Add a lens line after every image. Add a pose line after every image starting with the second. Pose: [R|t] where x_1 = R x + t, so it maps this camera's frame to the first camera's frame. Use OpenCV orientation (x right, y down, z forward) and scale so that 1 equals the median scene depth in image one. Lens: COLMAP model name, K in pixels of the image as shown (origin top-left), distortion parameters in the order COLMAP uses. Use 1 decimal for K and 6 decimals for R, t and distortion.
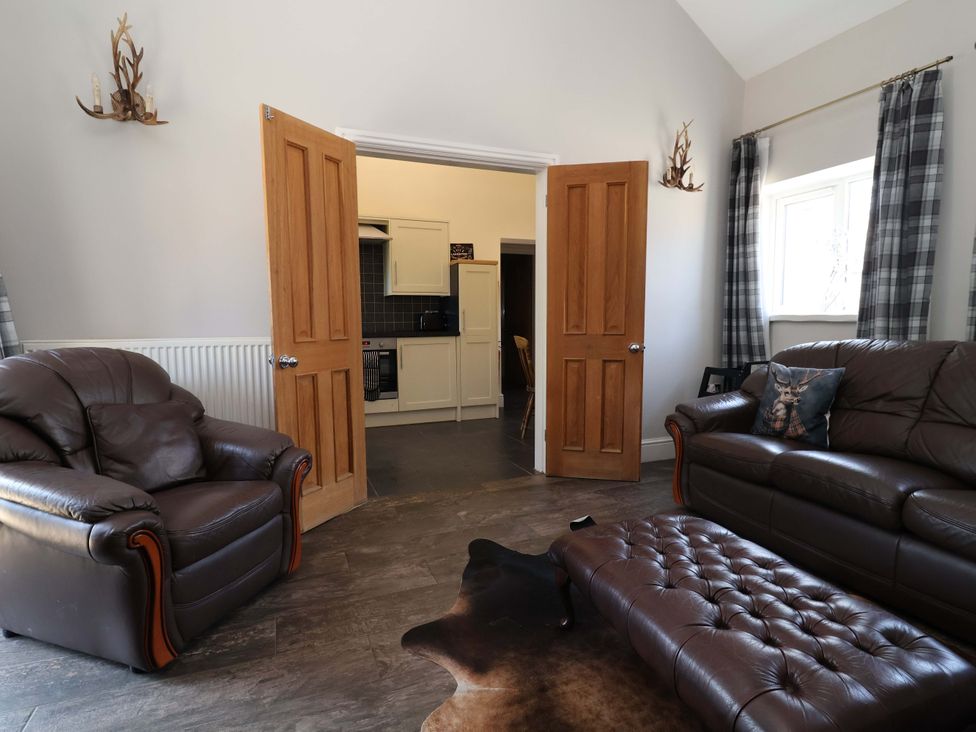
lens RADIAL K [[508.9, 0, 483.0], [0, 508.9, 362.2], [0, 0, 1]] dist [0.001363, -0.014295]
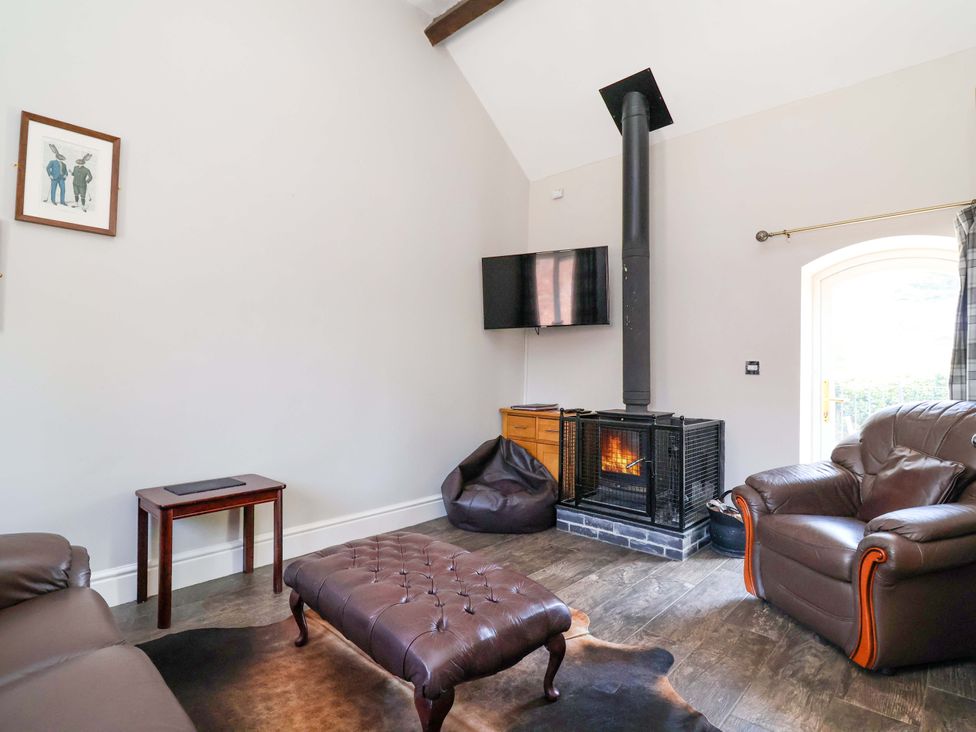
lens RADIAL K [[508.9, 0, 484.1], [0, 508.9, 366.0], [0, 0, 1]] dist [0.001363, -0.014295]
pose [[-0.909949, -0.004771, -0.414692, 0.416038], [-0.036483, 0.996978, 0.068585, -0.098139], [0.413111, 0.077538, -0.907374, 1.080102]]
